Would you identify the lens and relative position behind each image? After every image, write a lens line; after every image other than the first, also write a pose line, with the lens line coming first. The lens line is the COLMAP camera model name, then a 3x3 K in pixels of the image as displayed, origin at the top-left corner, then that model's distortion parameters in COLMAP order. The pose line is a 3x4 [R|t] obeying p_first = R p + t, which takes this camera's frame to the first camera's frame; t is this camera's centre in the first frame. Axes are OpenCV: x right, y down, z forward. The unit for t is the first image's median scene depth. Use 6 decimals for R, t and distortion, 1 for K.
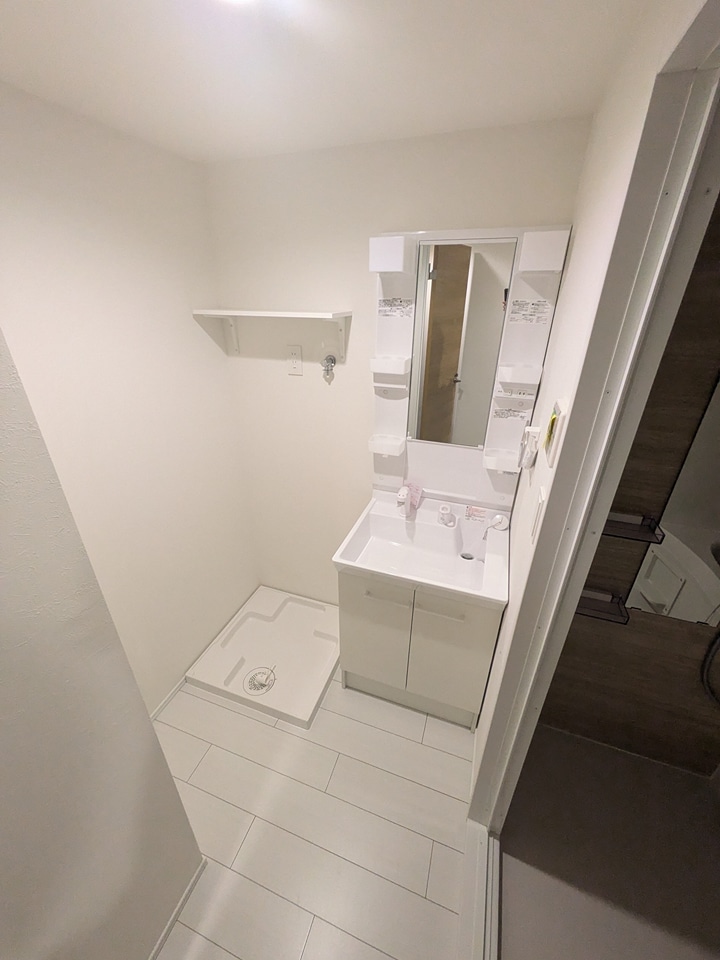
lens RADIAL K [[380.9, 0, 359.0], [0, 380.9, 480.1], [0, 0, 1]] dist [-0.000326, 0.000001]
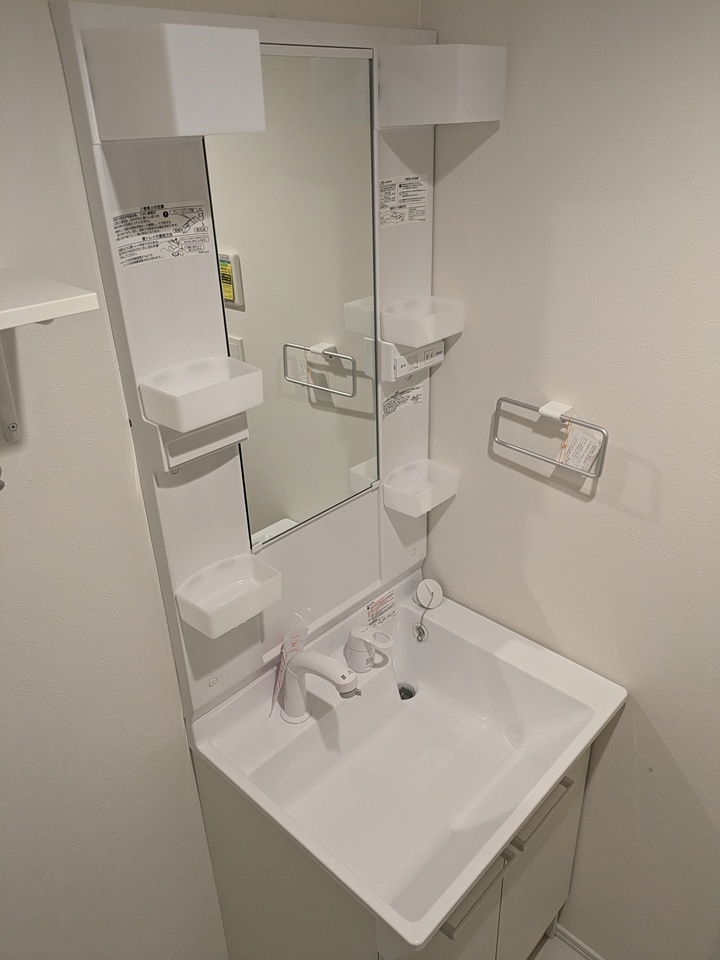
lens RADIAL K [[718.5, 0, 361.5], [0, 718.5, 481.4], [0, 0, 1]] dist [0.014370, 0.001569]
pose [[0.395106, -0.435497, 0.808847, -0.443937], [0.427361, 0.866544, 0.257805, -0.354195], [-0.813175, 0.243809, 0.528491, 0.578201]]
